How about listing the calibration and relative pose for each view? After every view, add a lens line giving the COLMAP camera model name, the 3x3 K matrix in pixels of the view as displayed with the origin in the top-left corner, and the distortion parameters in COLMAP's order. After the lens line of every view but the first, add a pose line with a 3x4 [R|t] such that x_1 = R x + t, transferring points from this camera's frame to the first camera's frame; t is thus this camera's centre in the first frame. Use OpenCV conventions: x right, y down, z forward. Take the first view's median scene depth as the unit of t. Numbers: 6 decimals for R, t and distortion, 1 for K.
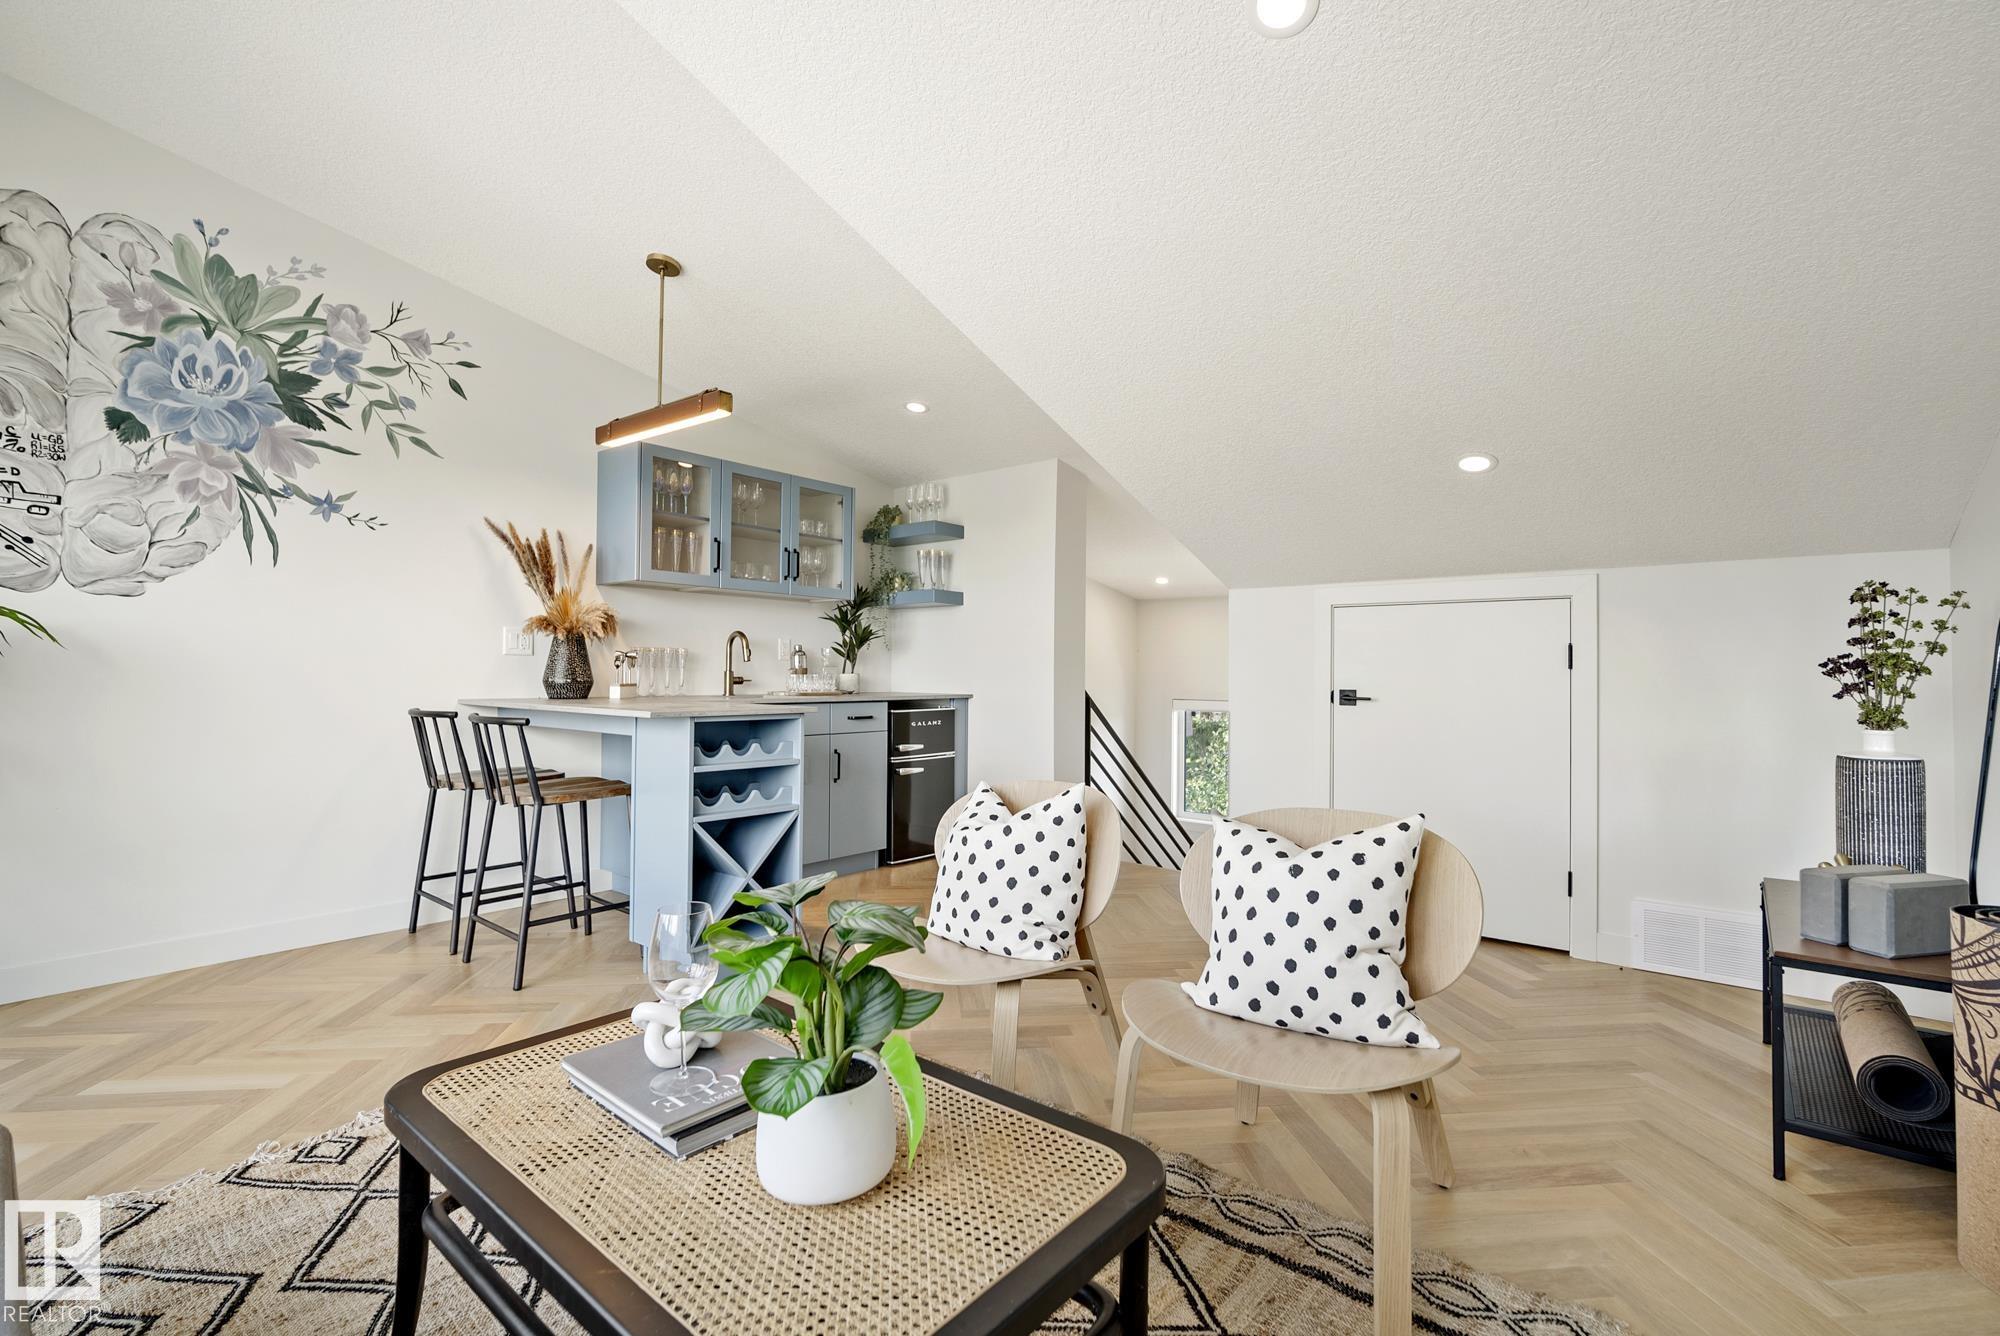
lens RADIAL K [[878.0, 0, 1002.0], [0, 878.0, 661.6], [0, 0, 1]] dist [-0.009923, -0.000047]
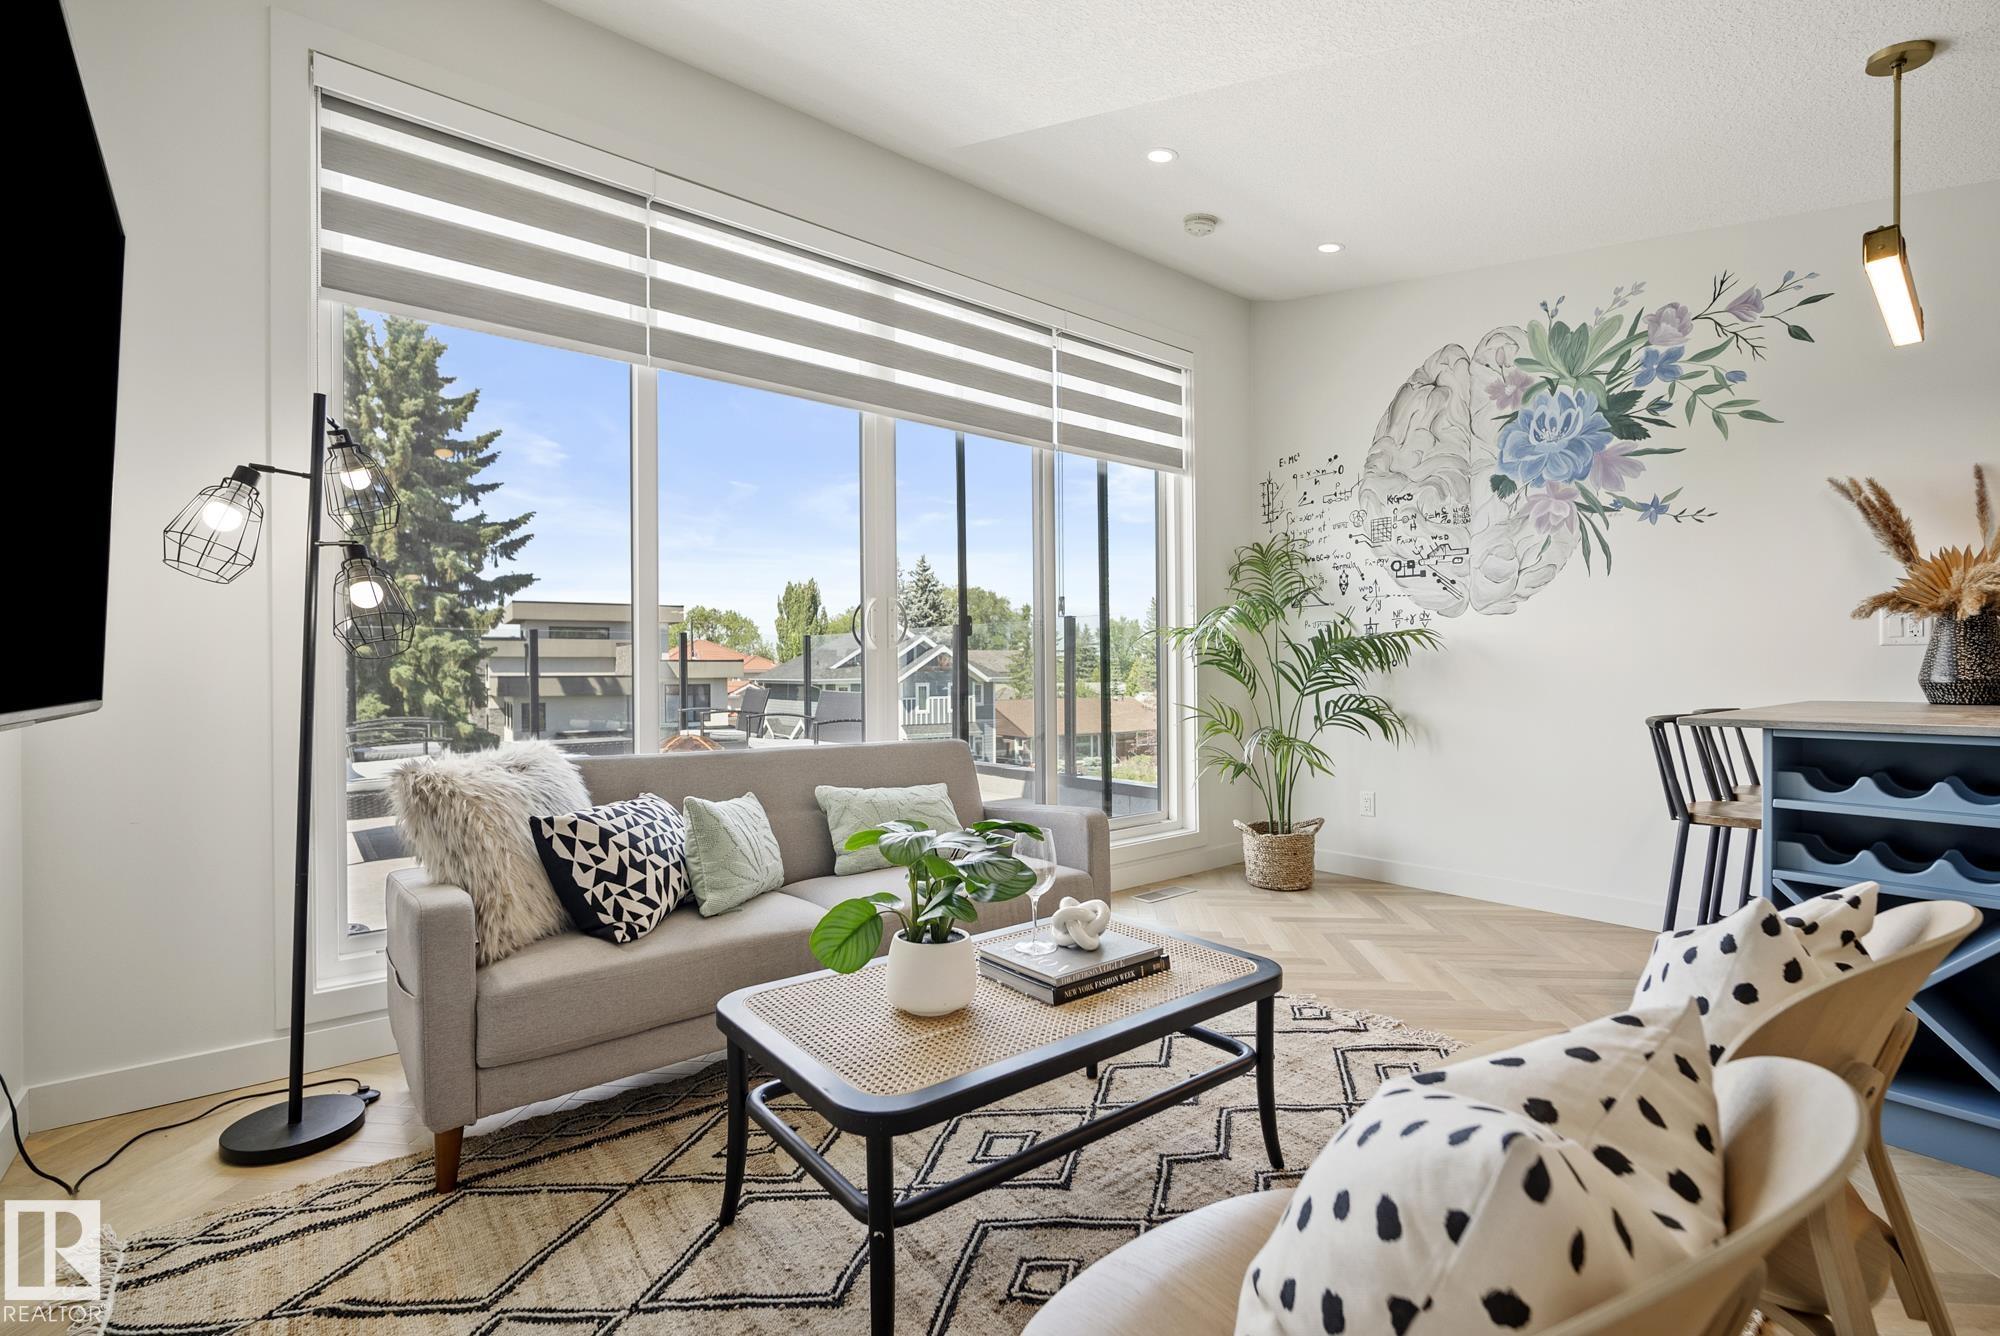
lens RADIAL K [[878.0, 0, 1001.2], [0, 878.0, 673.8], [0, 0, 1]] dist [-0.009923, -0.000047]
pose [[-0.206641, -0.003070, -0.978412, 0.419666], [0.016679, 0.999839, -0.006660, 0.010800], [0.978275, -0.017695, -0.206557, 0.480655]]
